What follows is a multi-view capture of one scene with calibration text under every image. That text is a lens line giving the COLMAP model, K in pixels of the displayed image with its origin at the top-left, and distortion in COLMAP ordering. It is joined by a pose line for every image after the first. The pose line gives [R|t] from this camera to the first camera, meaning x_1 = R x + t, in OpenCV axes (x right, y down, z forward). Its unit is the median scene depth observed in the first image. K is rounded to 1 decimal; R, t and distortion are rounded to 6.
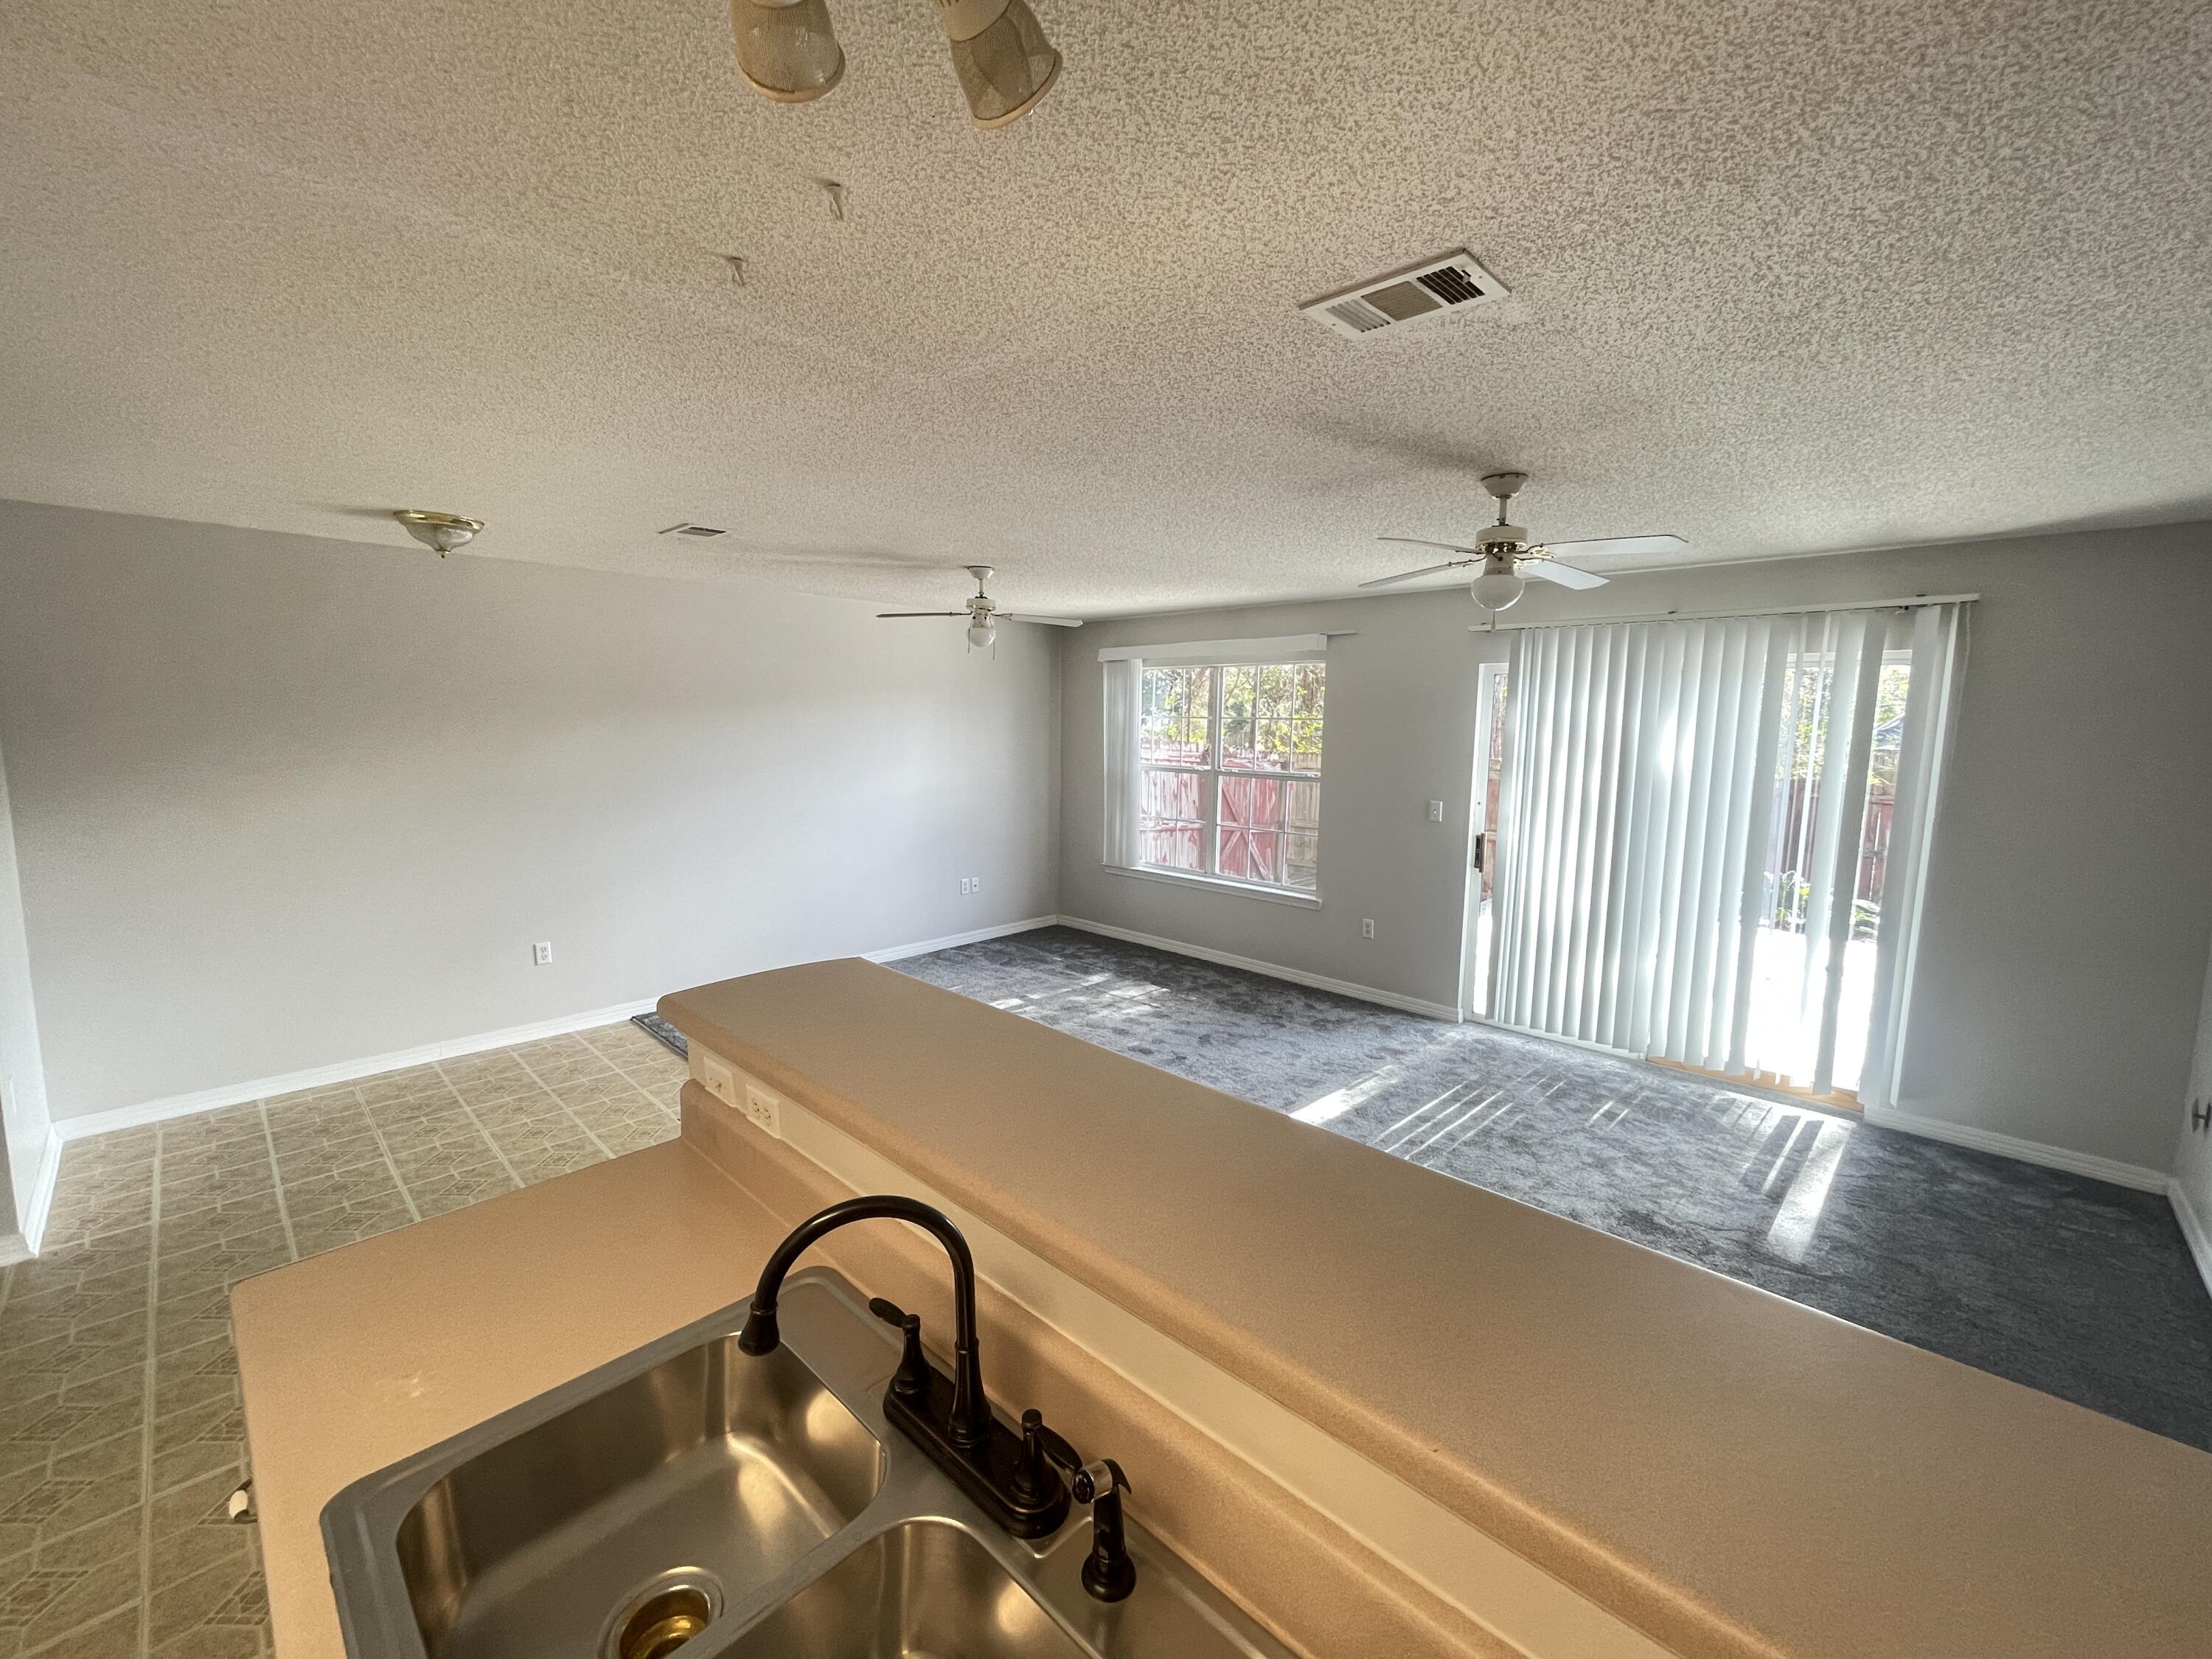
lens RADIAL K [[887.0, 0, 1104.0], [0, 887.0, 825.5], [0, 0, 1]] dist [0.001779, -0.001457]
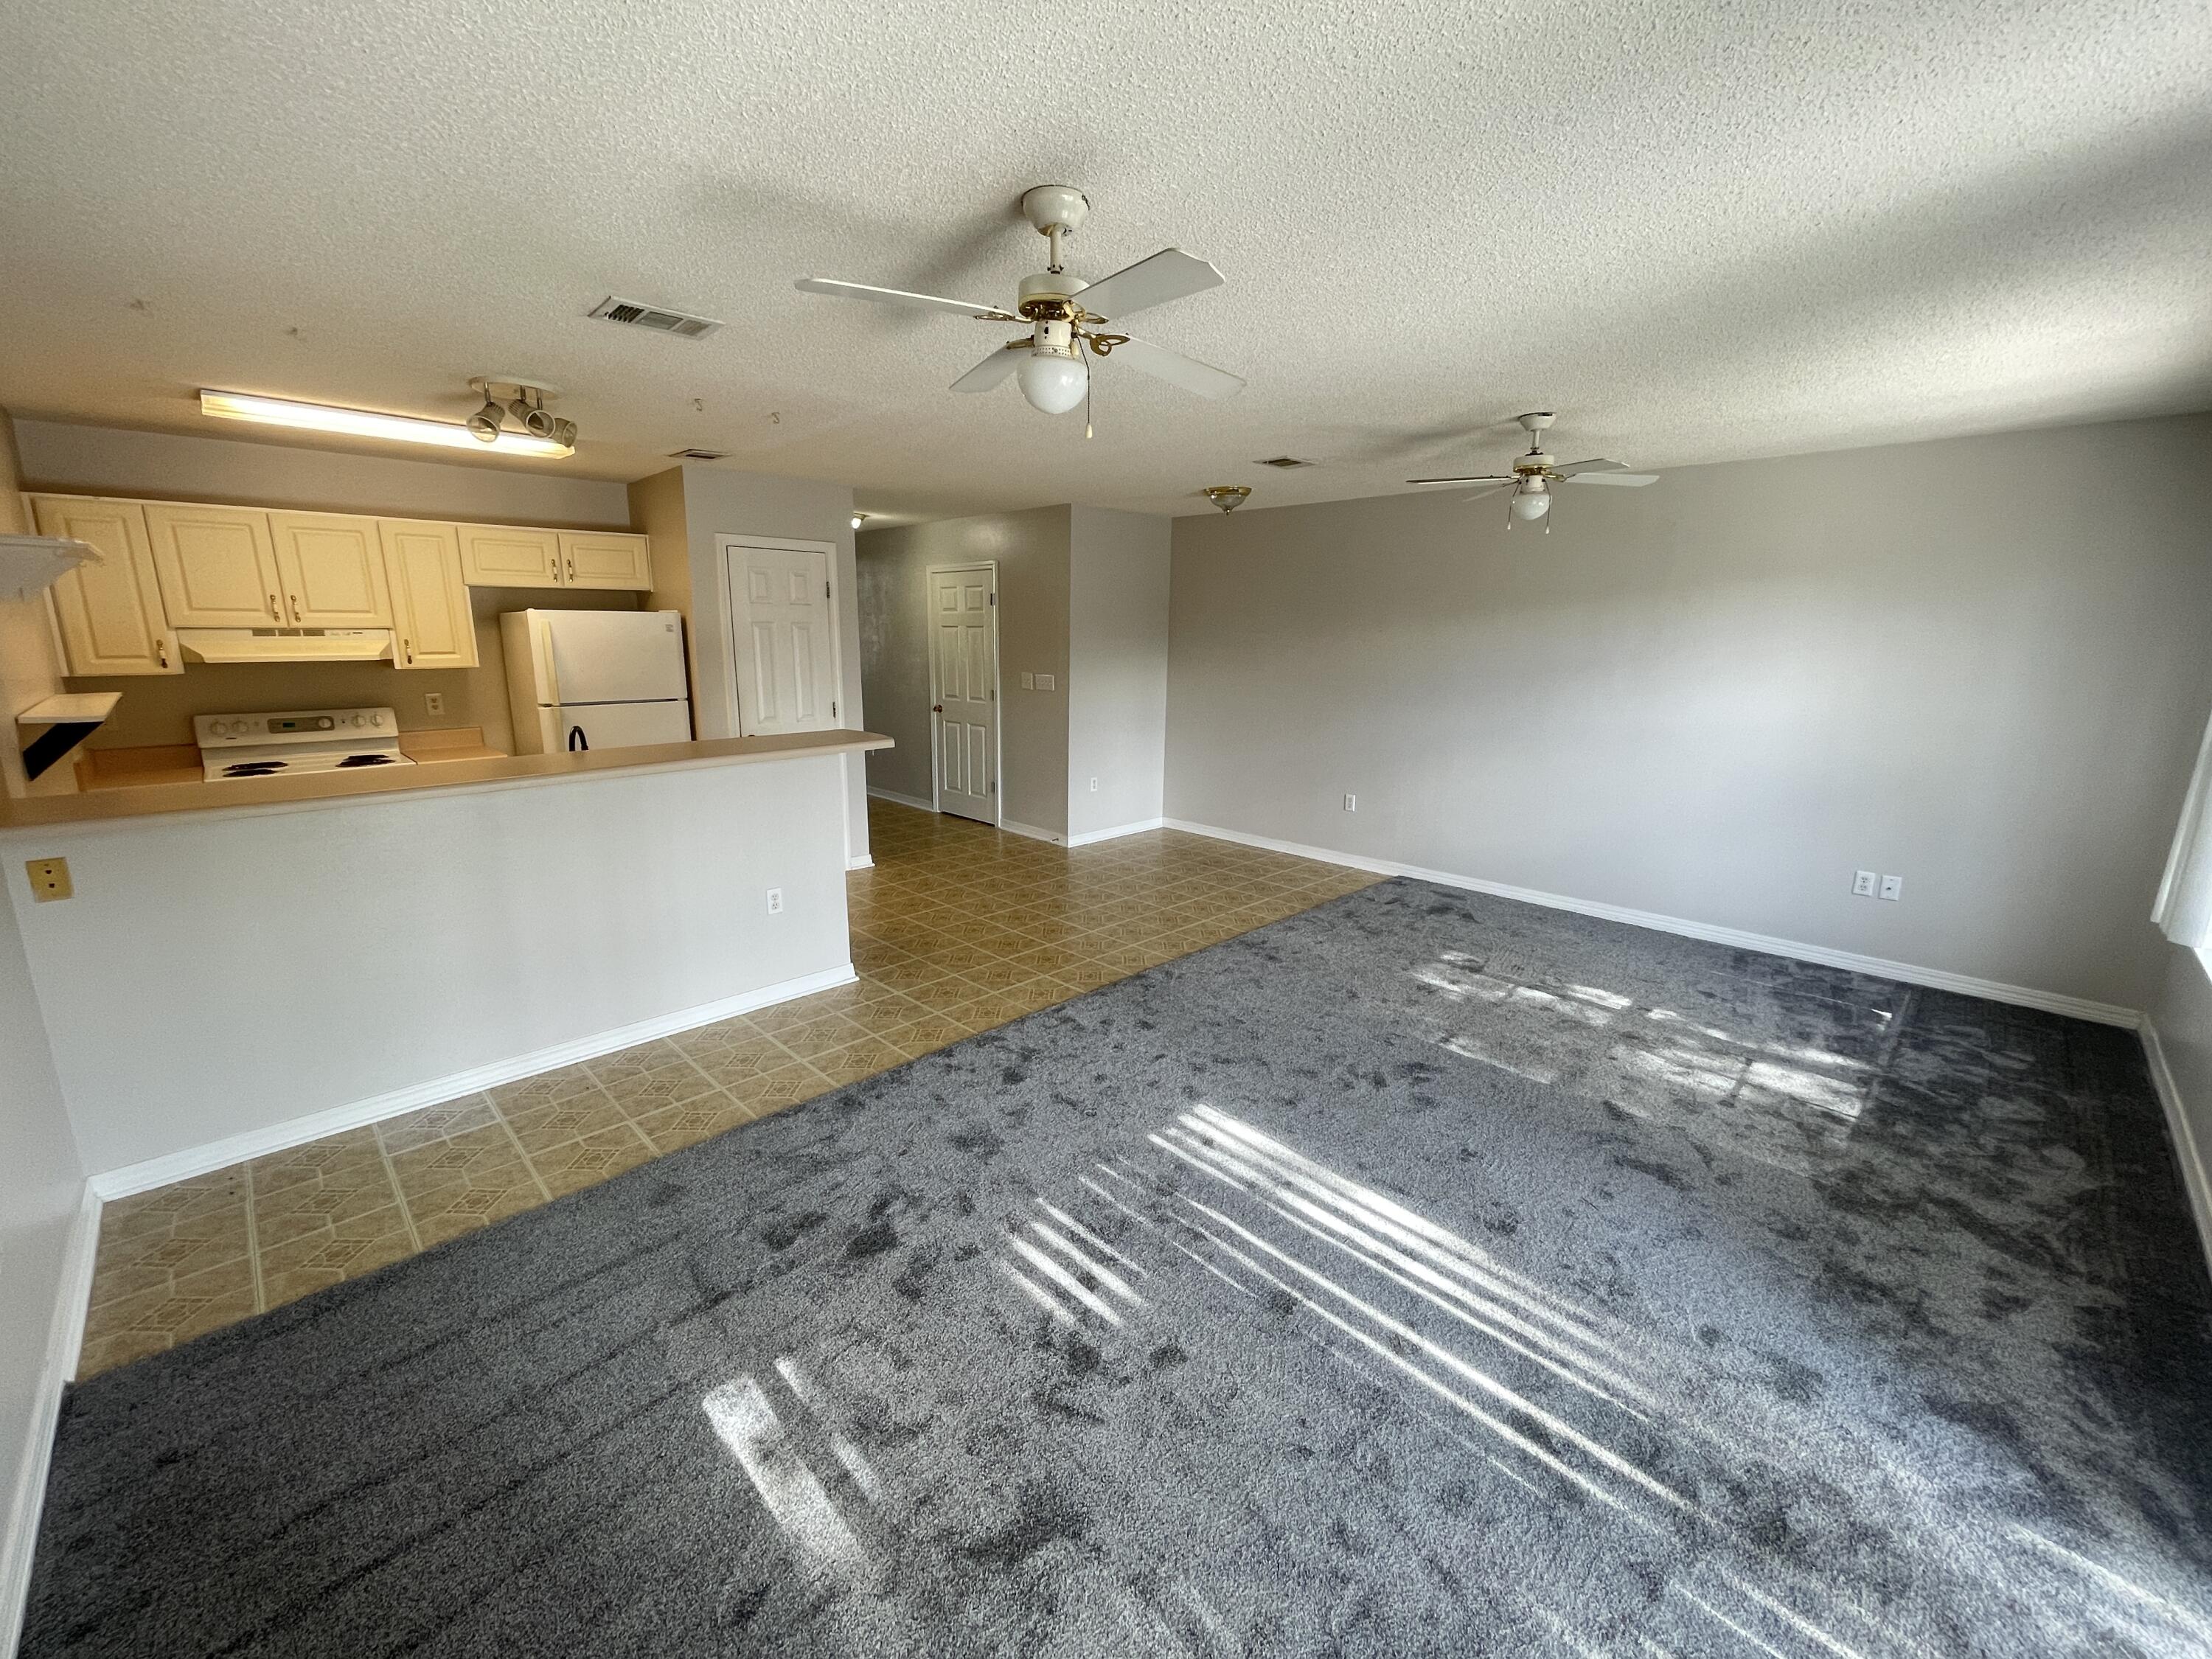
lens RADIAL K [[887.0, 0, 1104.0], [0, 887.0, 825.5], [0, 0, 1]] dist [0.001779, -0.001457]
pose [[-0.020976, 0.200751, -0.979418, 0.551323], [-0.131349, 0.970589, 0.201754, -0.034214], [0.991114, 0.132878, 0.006009, 0.513597]]
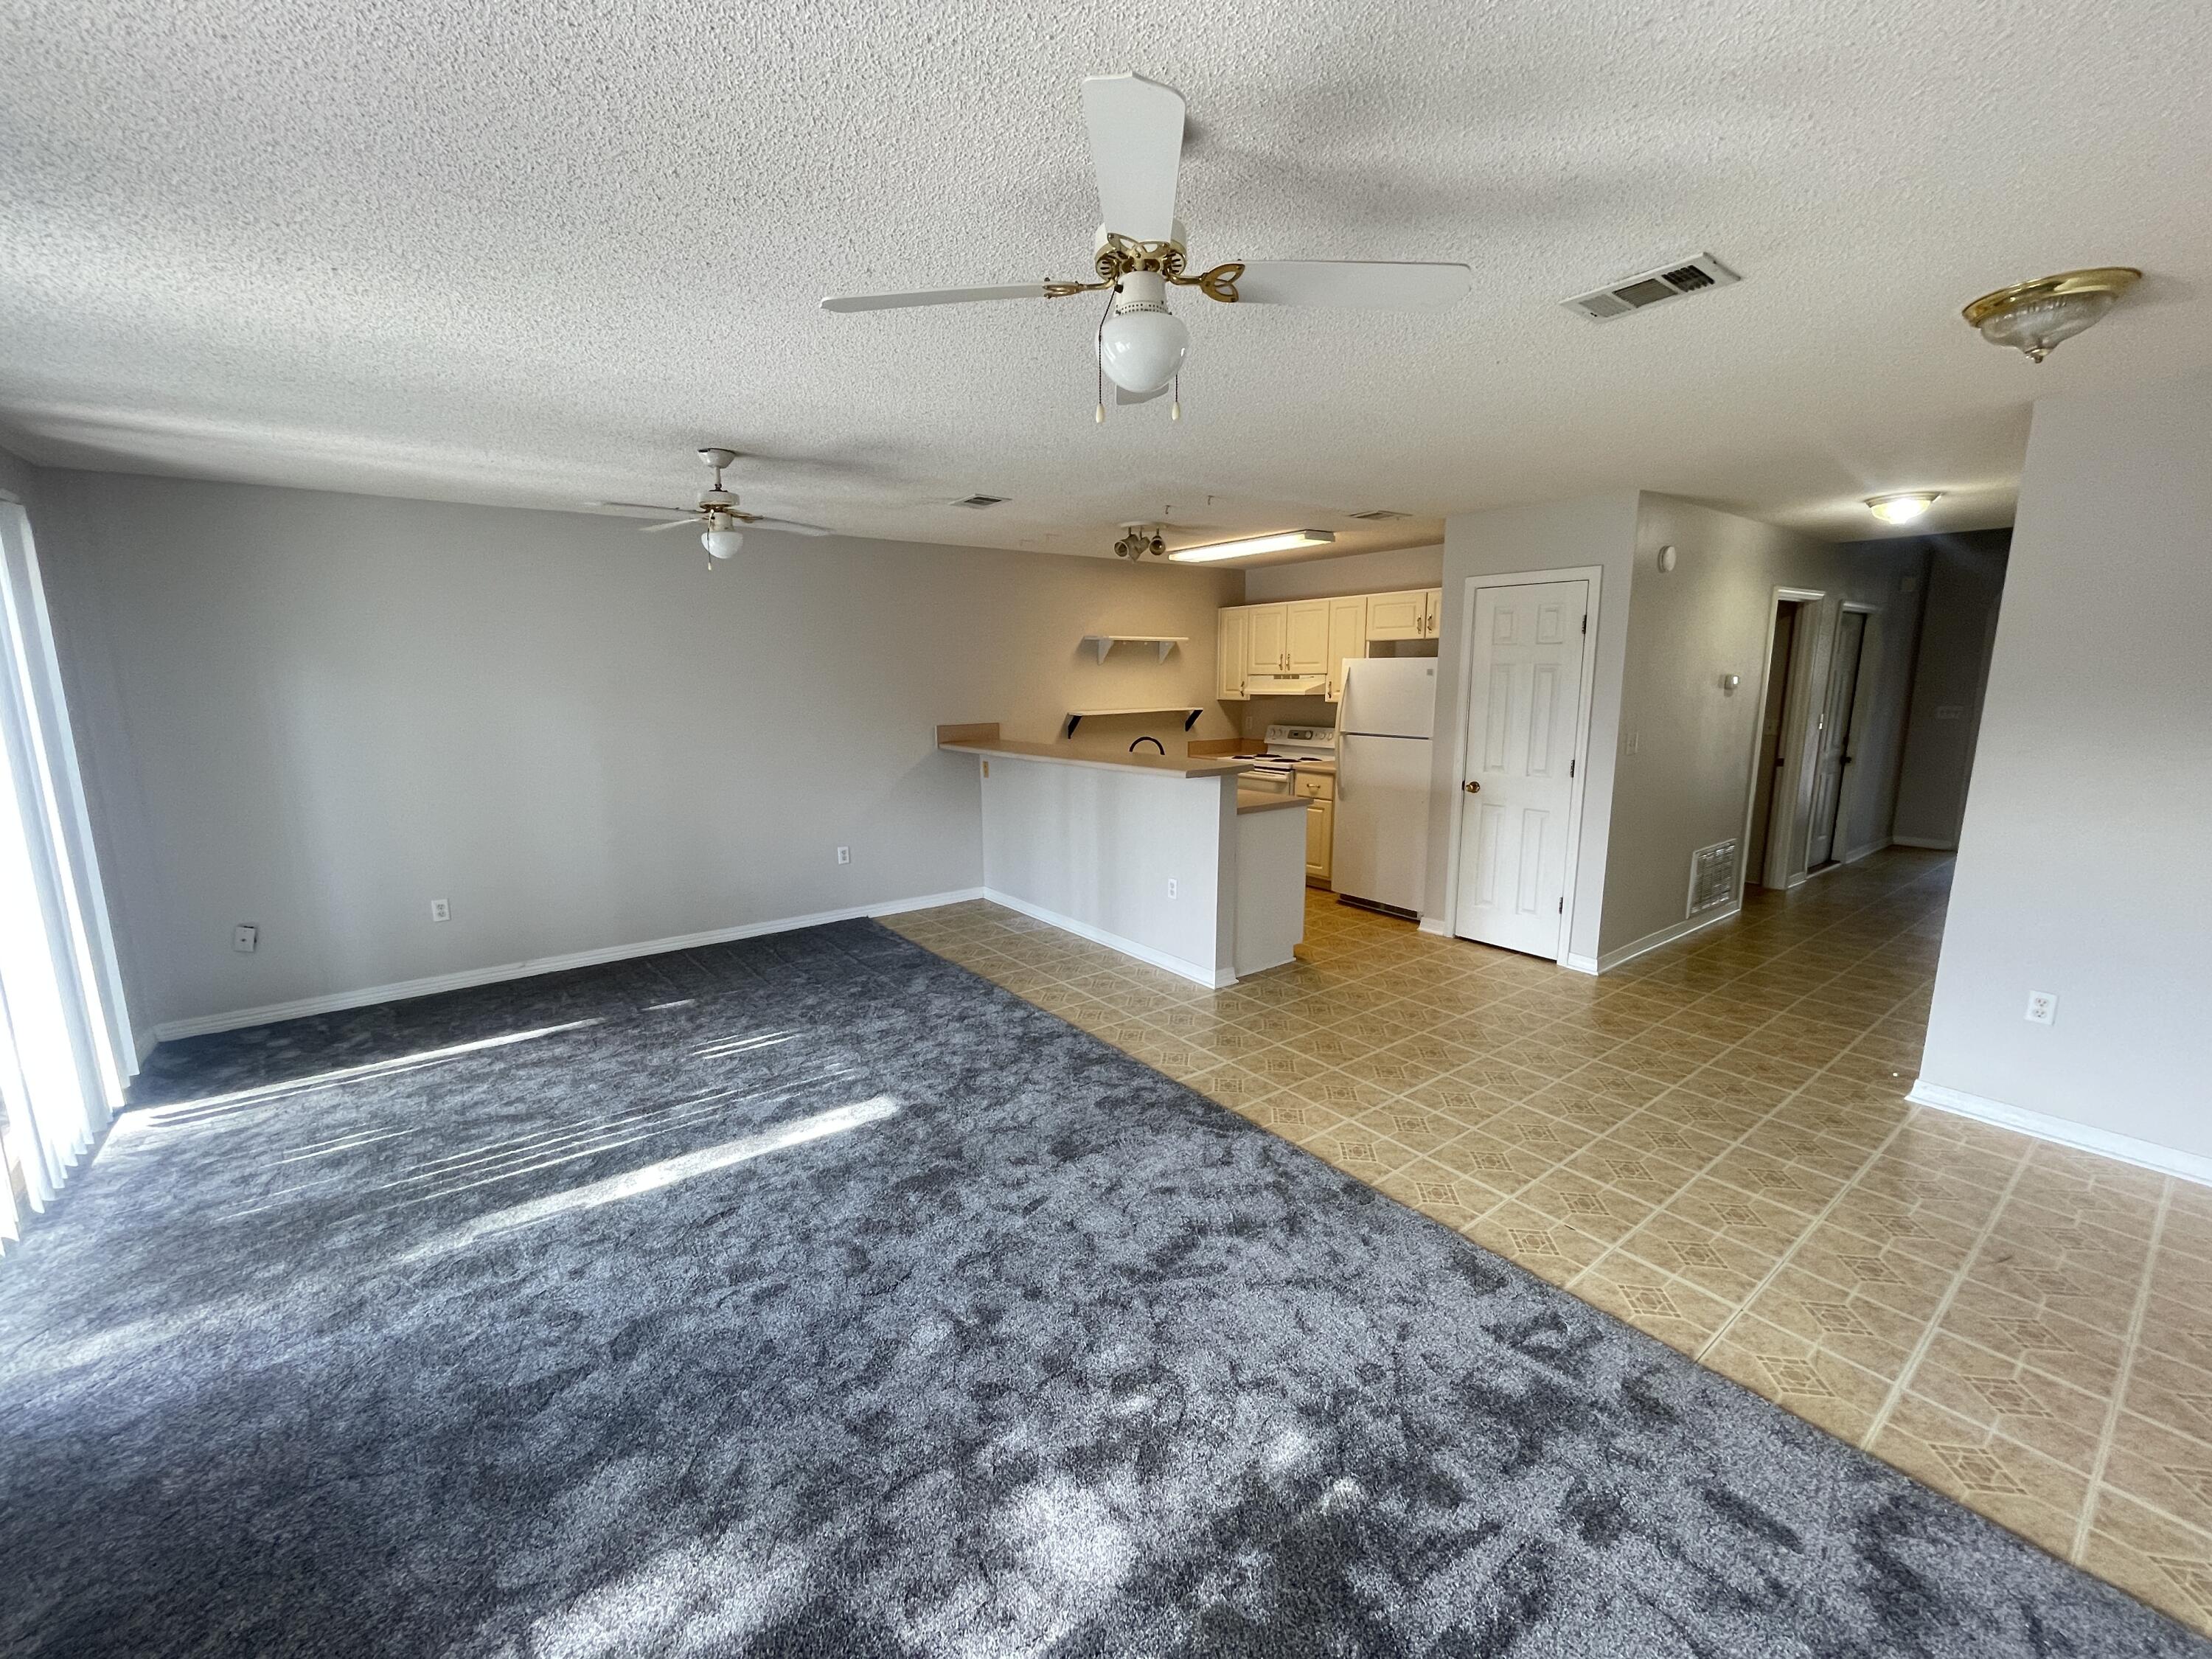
lens RADIAL K [[887.8, 0, 1105.2], [0, 887.8, 821.9], [0, 0, 1]] dist [0.000544, -0.000798]
pose [[-0.987956, -0.031181, 0.151562, -0.142377], [0.013894, 0.957655, 0.287582, -0.113924], [-0.154111, 0.286224, -0.945688, 1.059196]]
